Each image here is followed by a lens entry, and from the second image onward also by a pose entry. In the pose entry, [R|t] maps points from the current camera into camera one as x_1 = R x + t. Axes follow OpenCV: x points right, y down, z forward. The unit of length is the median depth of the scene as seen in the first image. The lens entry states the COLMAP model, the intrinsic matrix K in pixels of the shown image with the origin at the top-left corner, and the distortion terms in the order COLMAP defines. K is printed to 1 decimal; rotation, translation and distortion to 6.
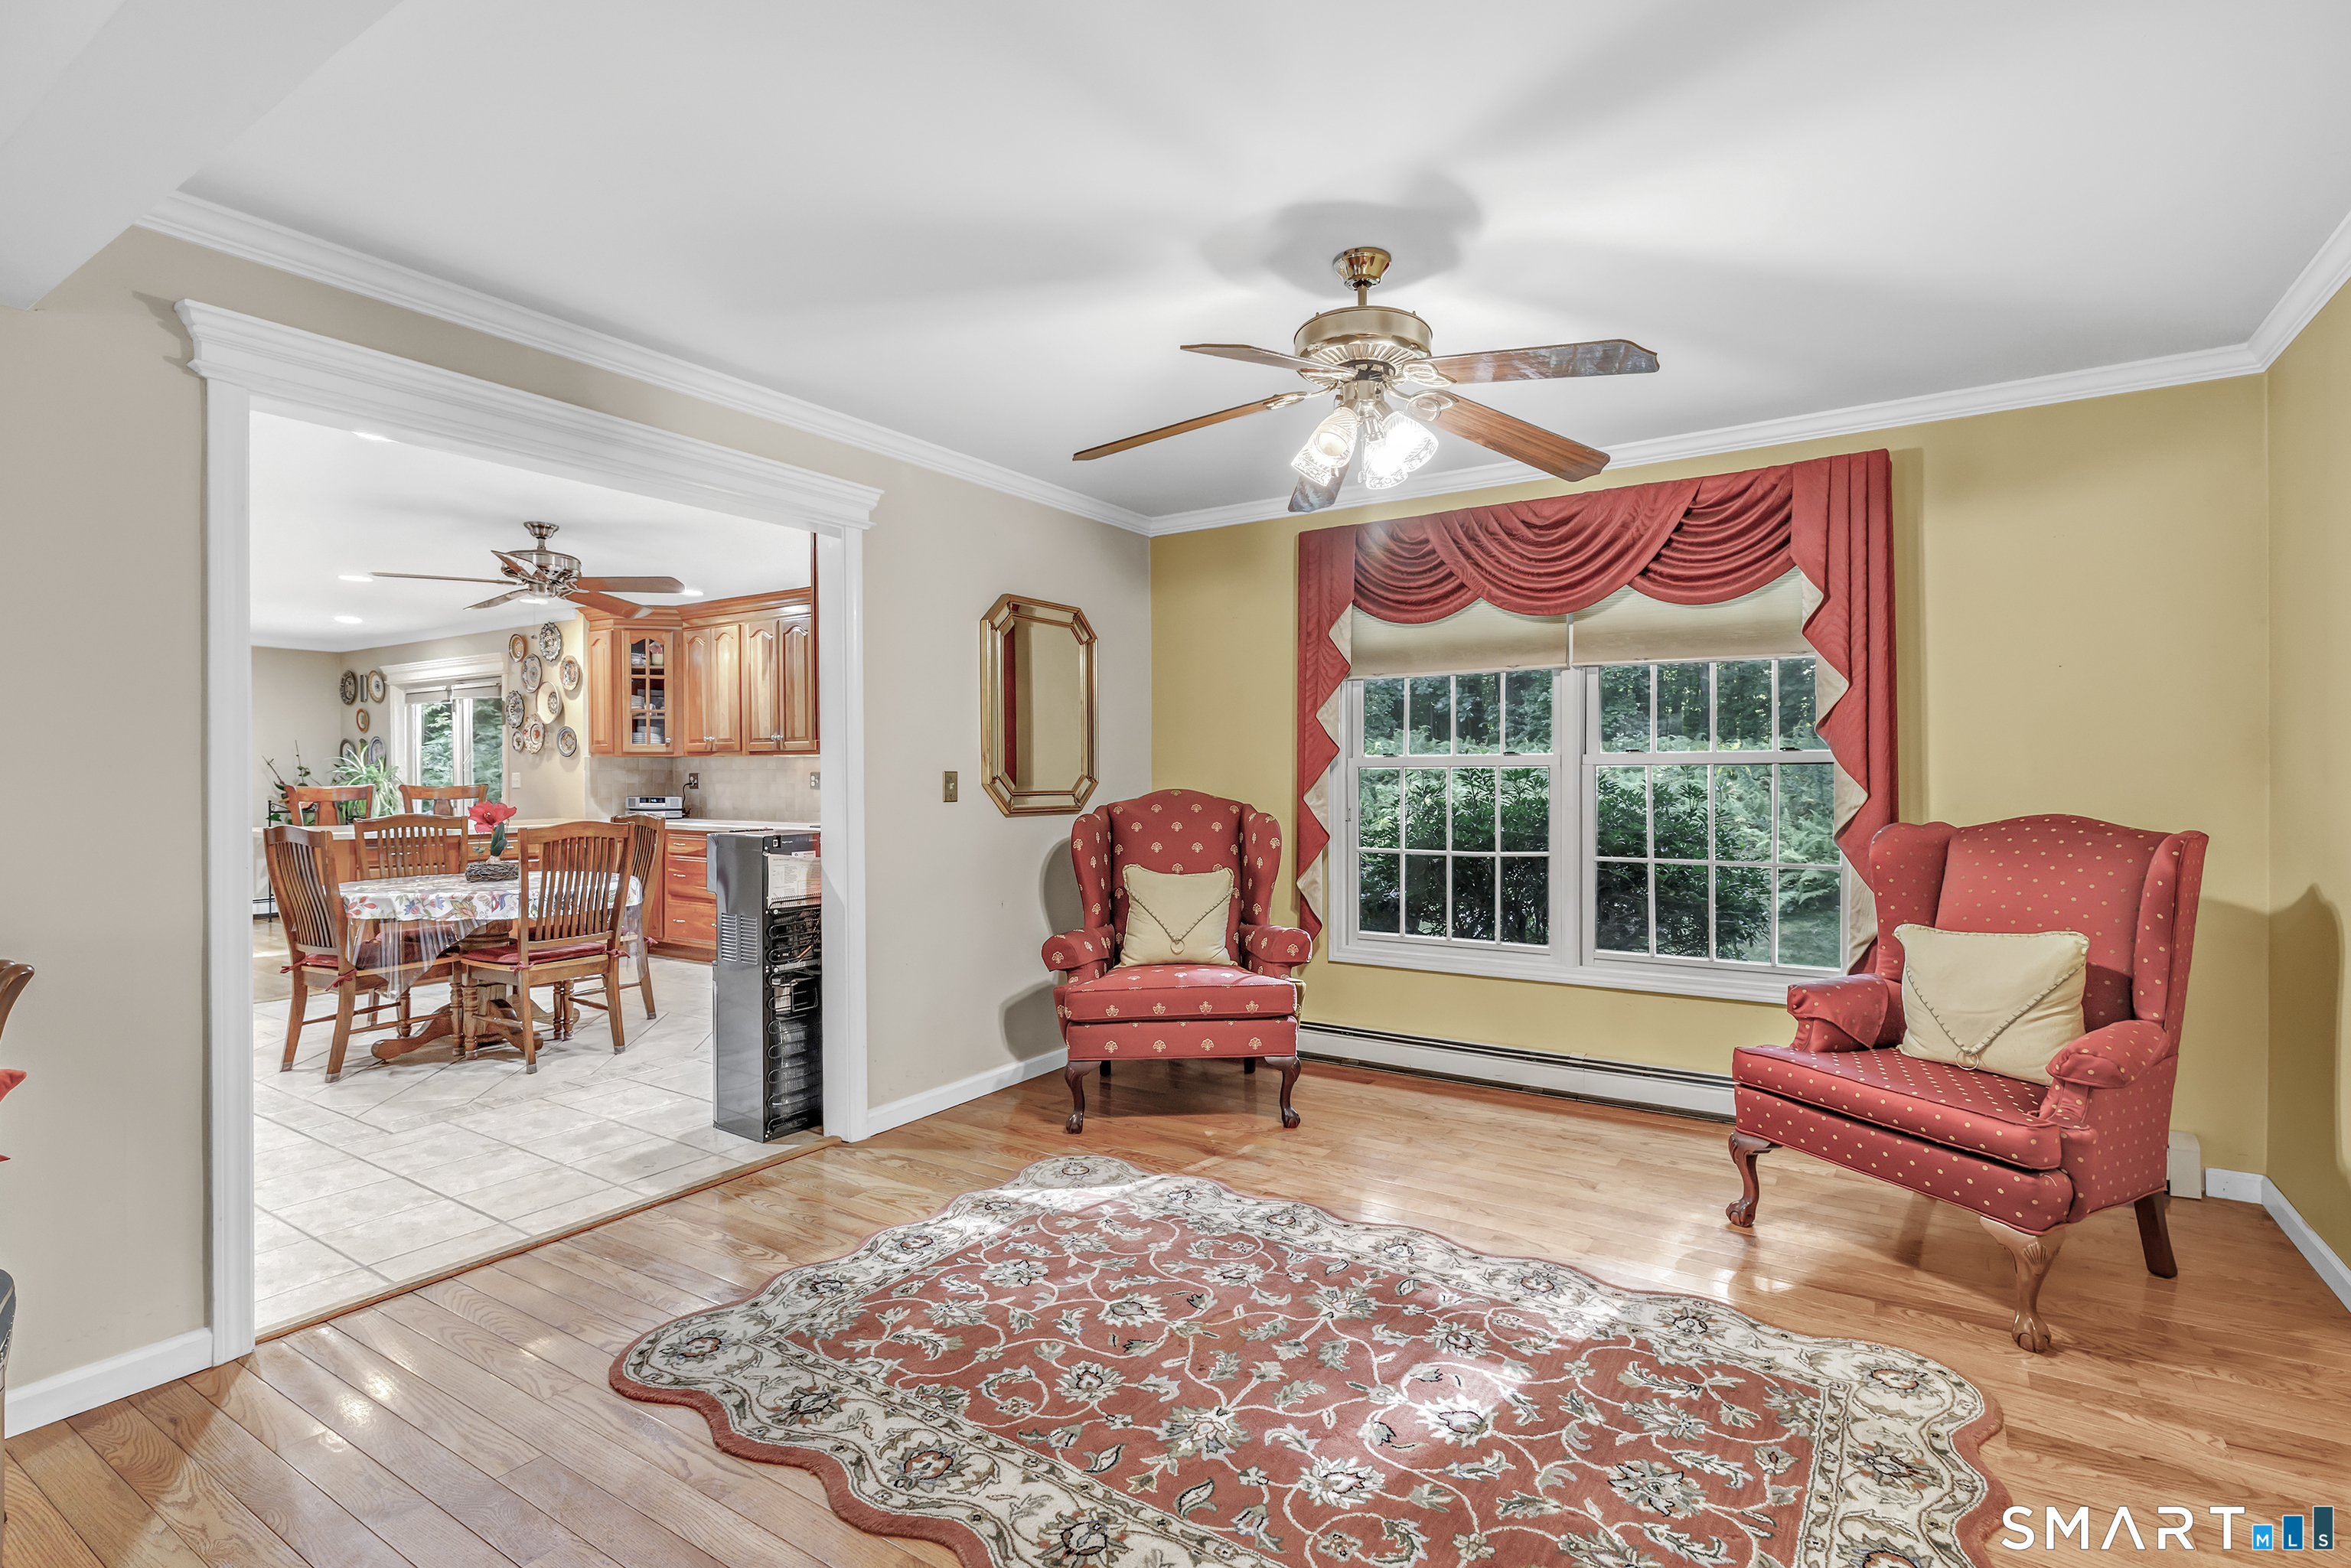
lens RADIAL K [[1046.2, 0, 1228.0], [0, 1046.2, 773.2], [0, 0, 1]] dist [0.001171, 0.001154]
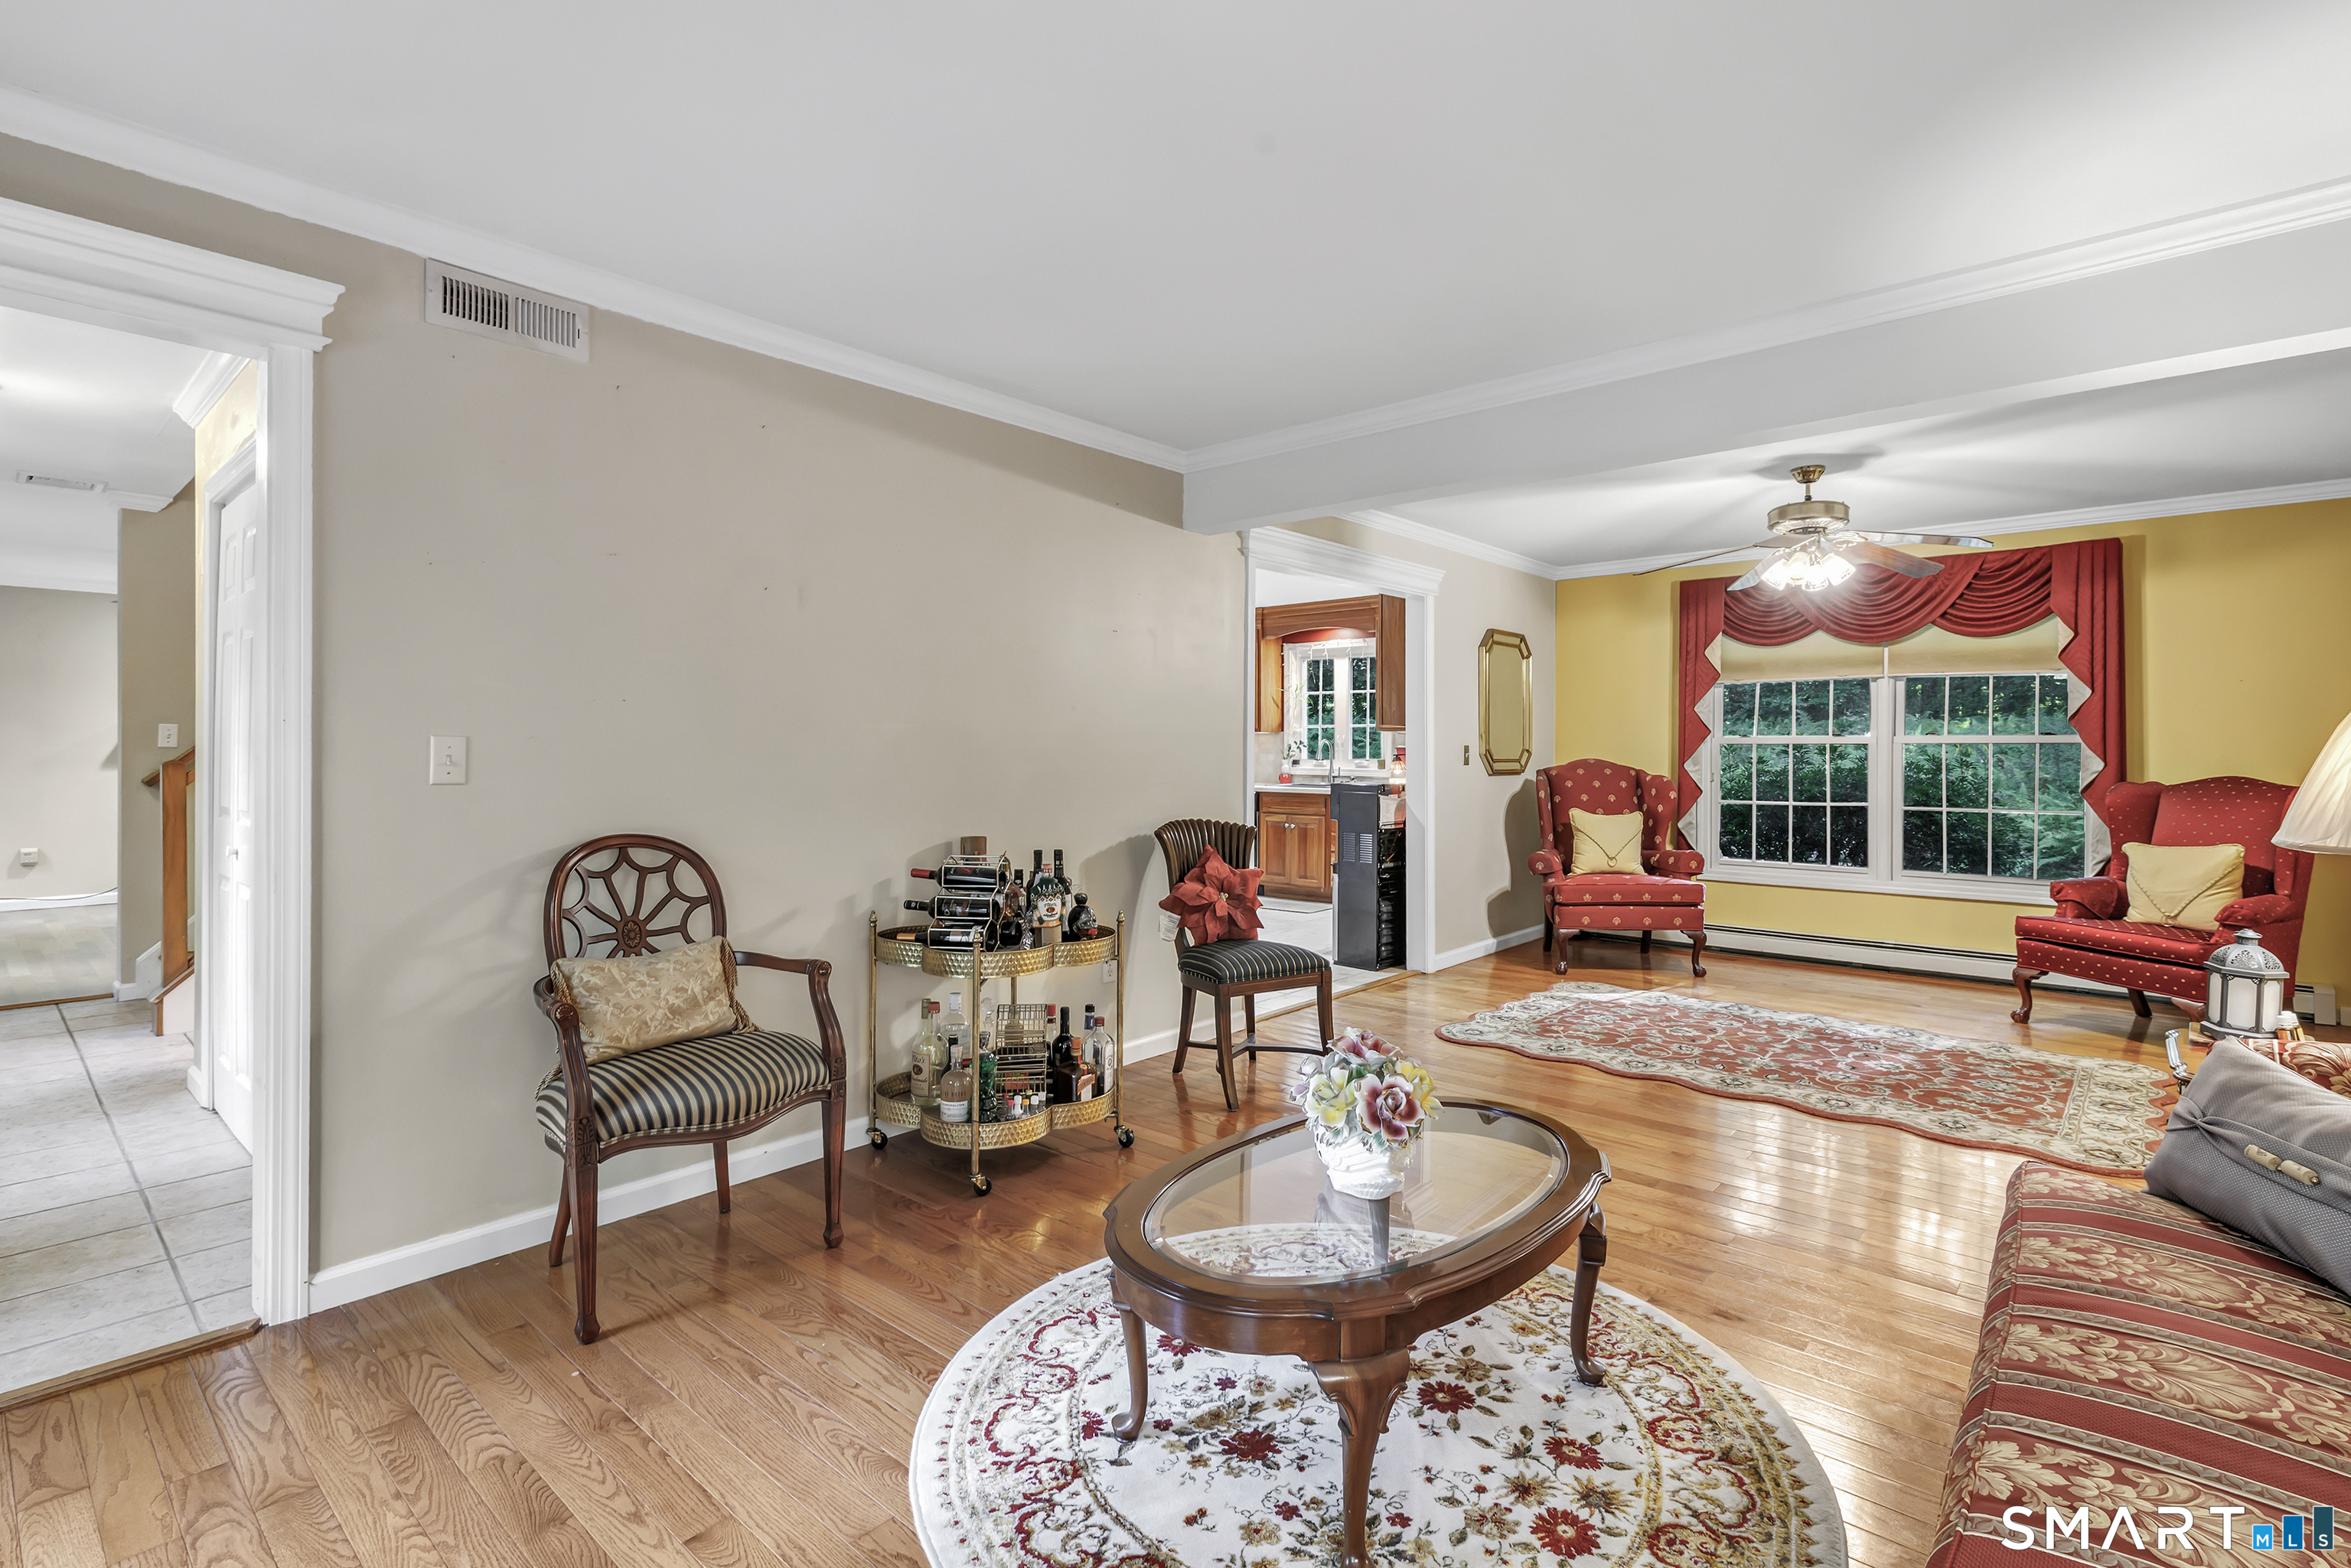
lens RADIAL K [[1059.6, 0, 1281.5], [0, 1059.6, 744.6], [0, 0, 1]] dist [0.003425, 0.000685]
pose [[0.993783, 0.005650, -0.111192, -0.355297], [-0.005996, 0.999978, -0.002771, 0.002869], [0.111174, 0.003421, 0.993795, -0.583400]]
